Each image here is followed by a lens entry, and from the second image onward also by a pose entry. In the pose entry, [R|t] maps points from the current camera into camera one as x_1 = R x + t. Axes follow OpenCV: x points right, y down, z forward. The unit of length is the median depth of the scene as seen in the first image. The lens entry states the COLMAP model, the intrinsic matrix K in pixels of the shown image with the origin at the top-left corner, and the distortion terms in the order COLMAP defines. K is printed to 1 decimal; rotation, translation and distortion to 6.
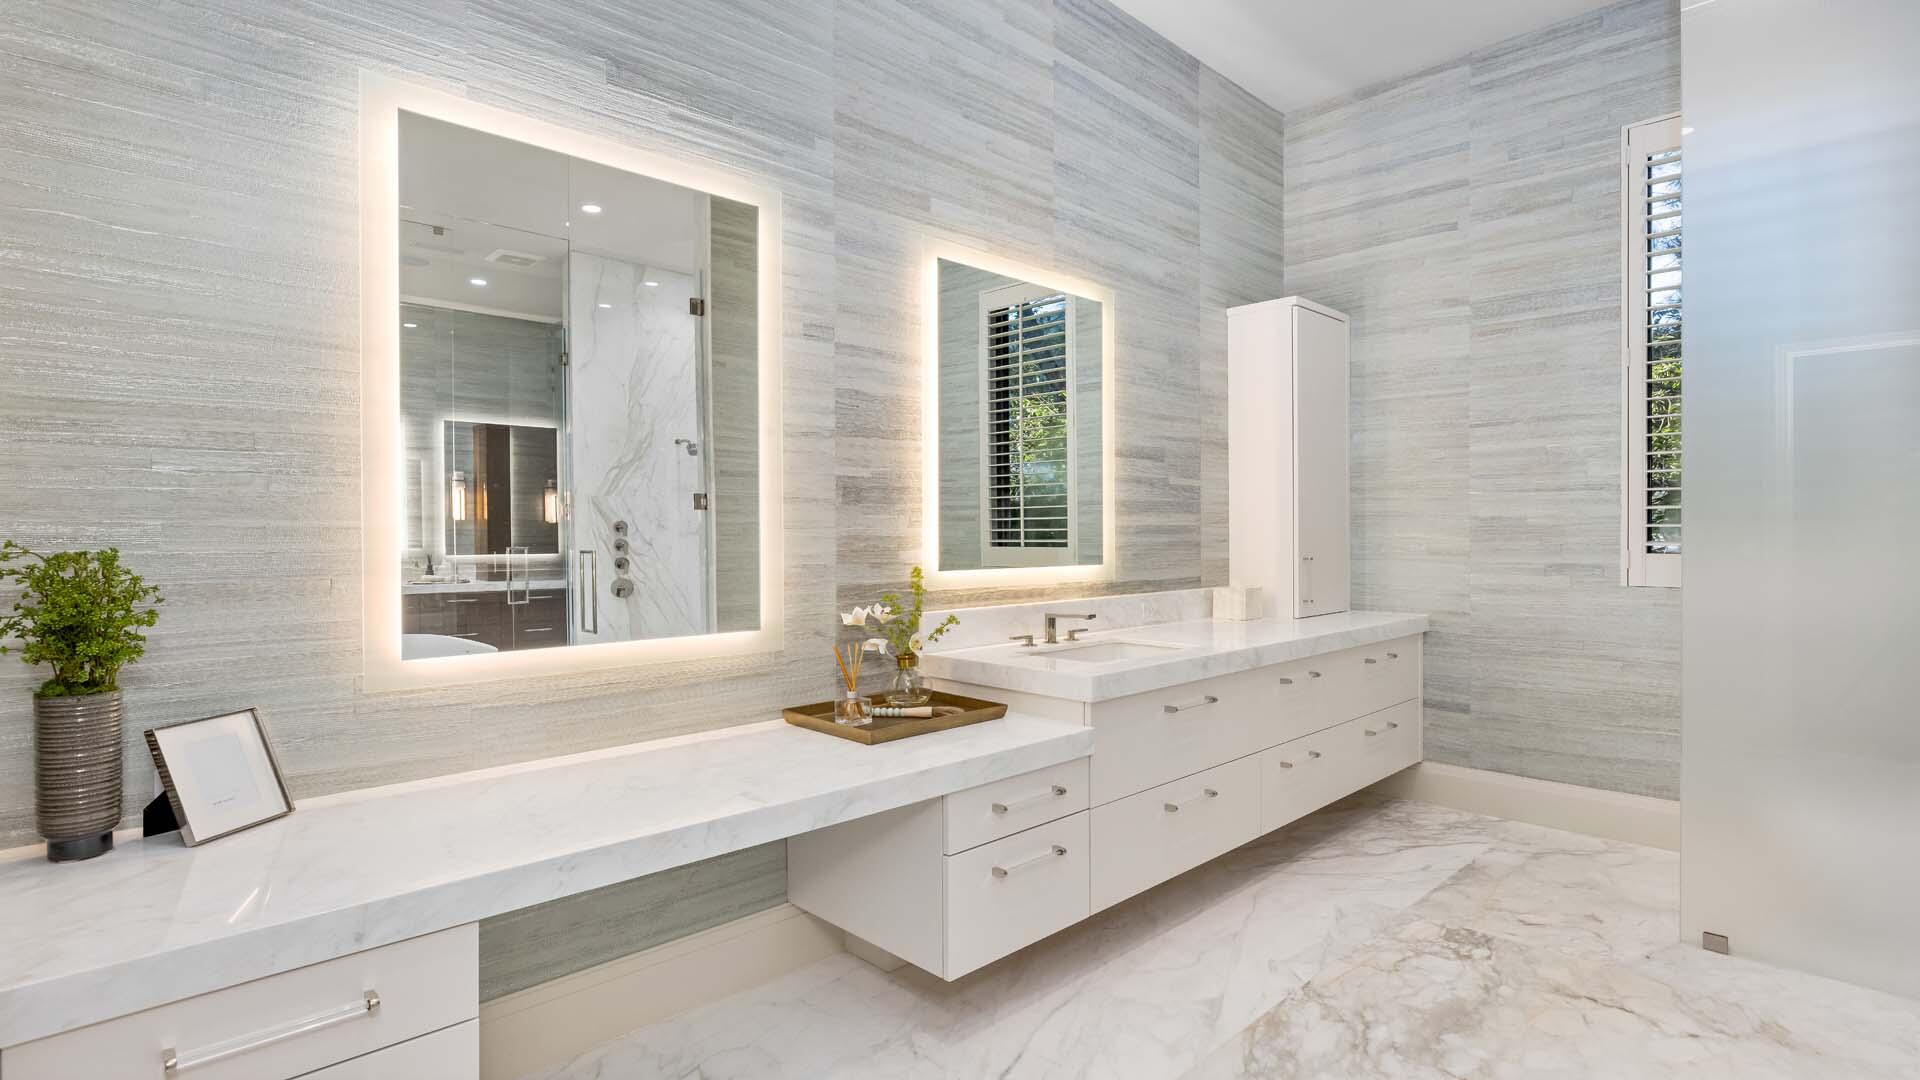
lens RADIAL K [[933.5, 0, 960.0], [0, 933.5, 540.0], [0, 0, 1]] dist [0.000897, 0.000108]
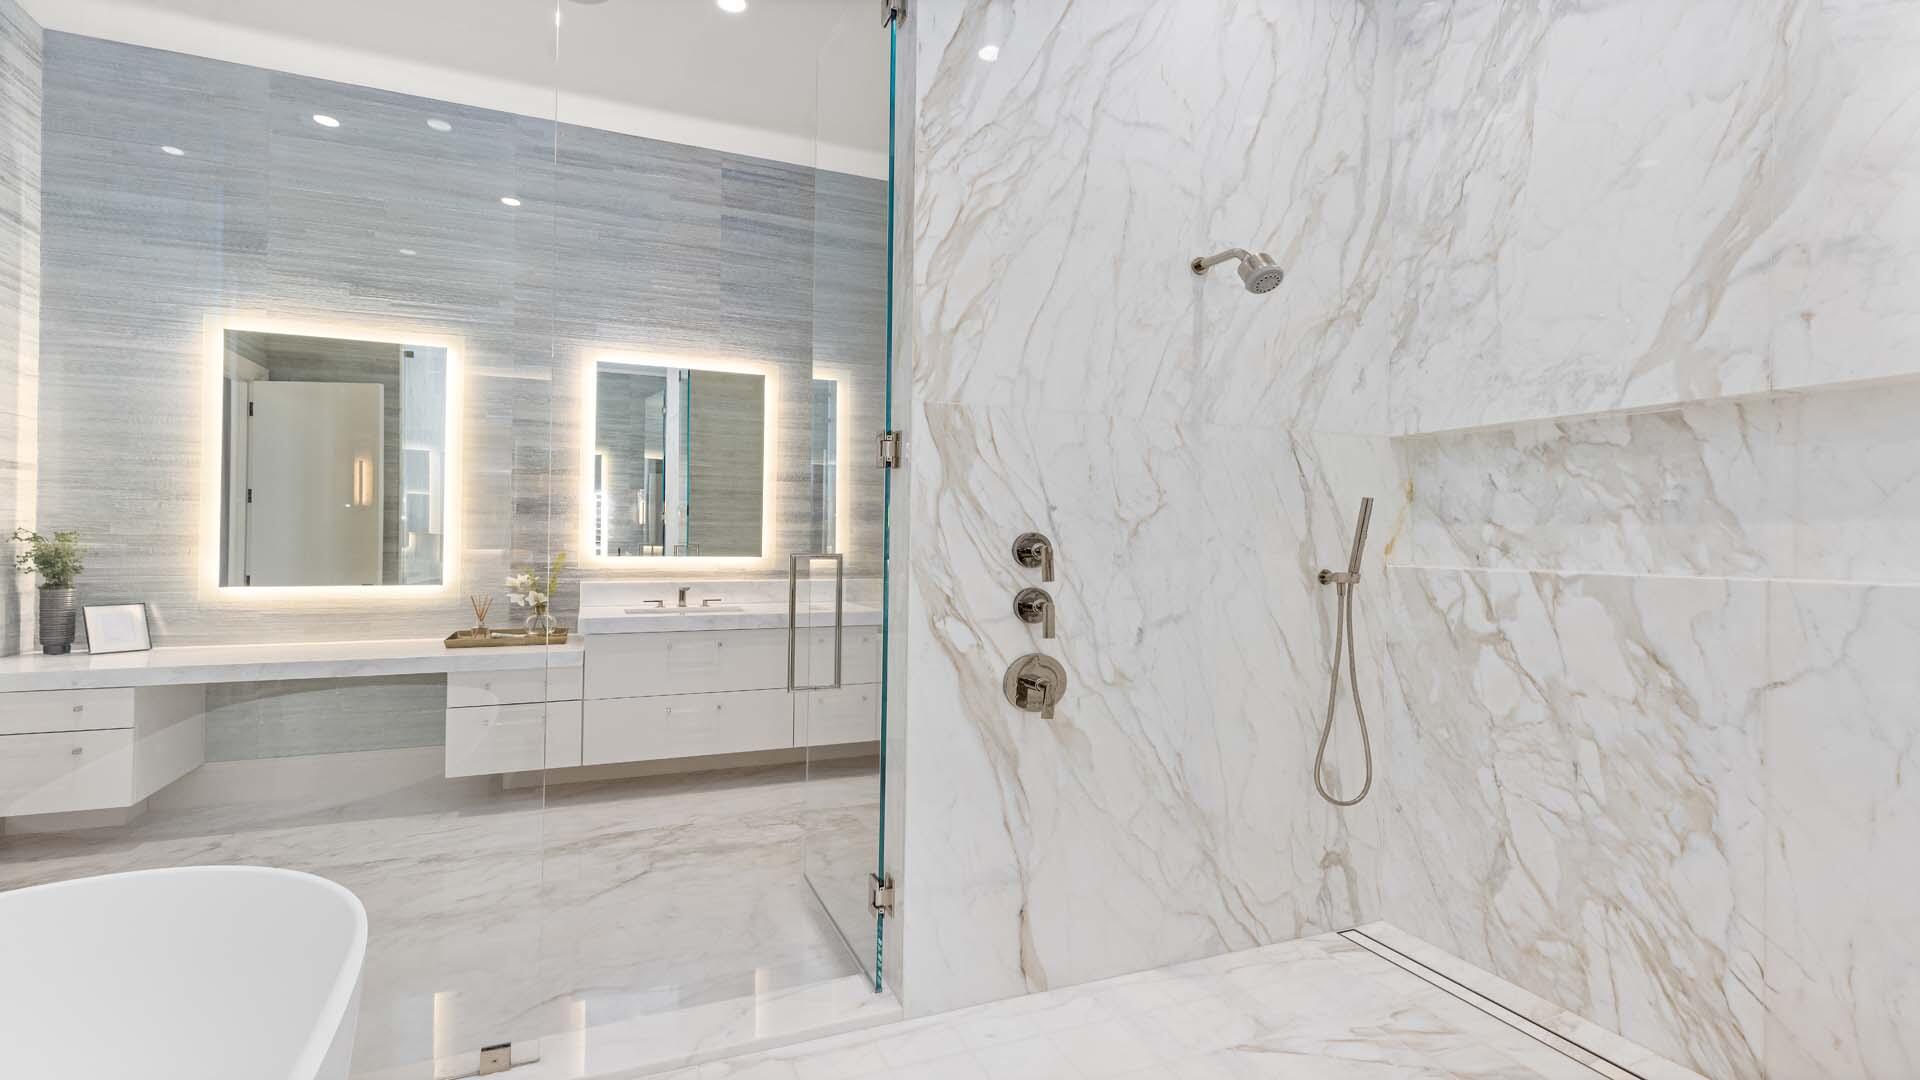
lens RADIAL K [[869.8, 0, 964.7], [0, 869.8, 536.7], [0, 0, 1]] dist [0.003616, 0.000165]
pose [[0.933850, 0.013501, -0.357411, 1.193694], [-0.017309, 0.999822, -0.007458, -0.000759], [0.357247, 0.013151, 0.933917, -0.178039]]
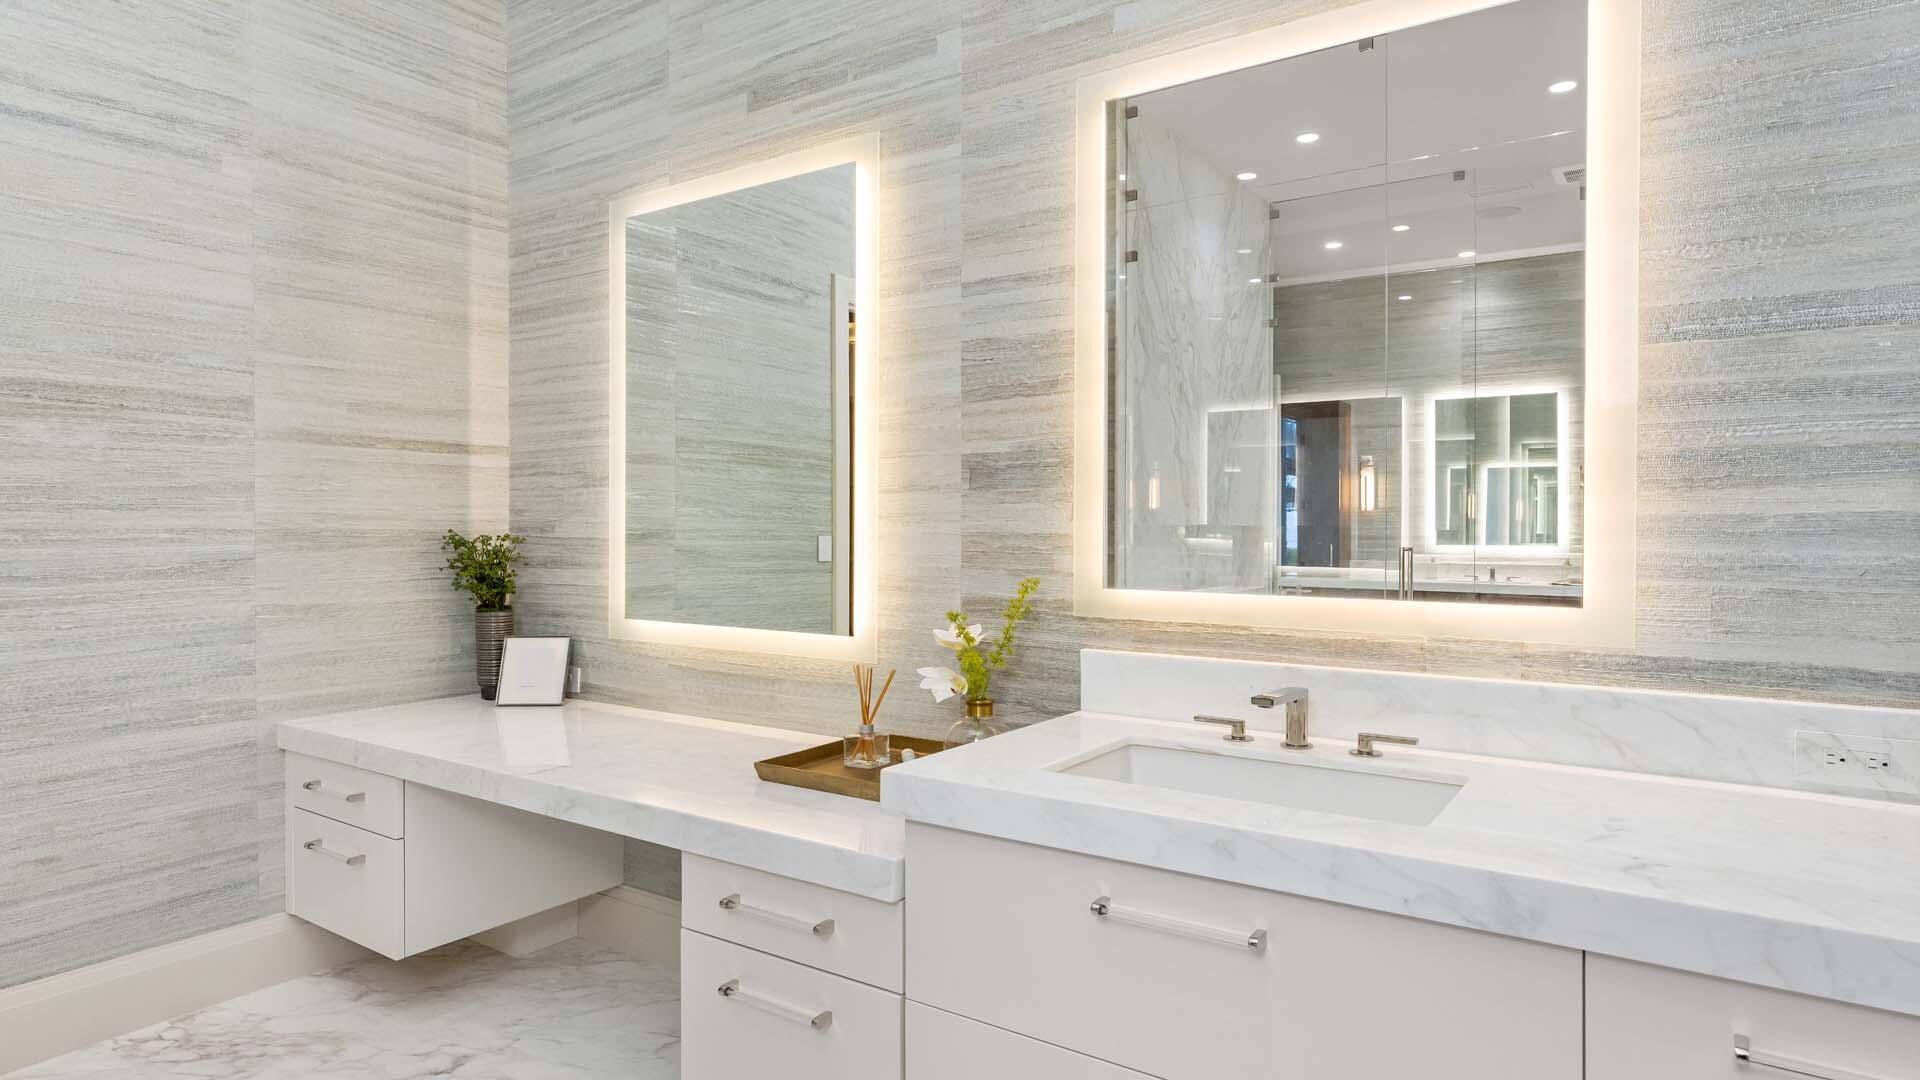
lens RADIAL K [[1046.4, 0, 960.6], [0, 1046.4, 529.0], [0, 0, 1]] dist [0.002966, 0.000274]
pose [[0.210000, 0.009469, -0.977656, 0.717385], [-0.008094, 0.999936, 0.007946, -0.013773], [0.977668, 0.006244, 0.210063, 0.813676]]
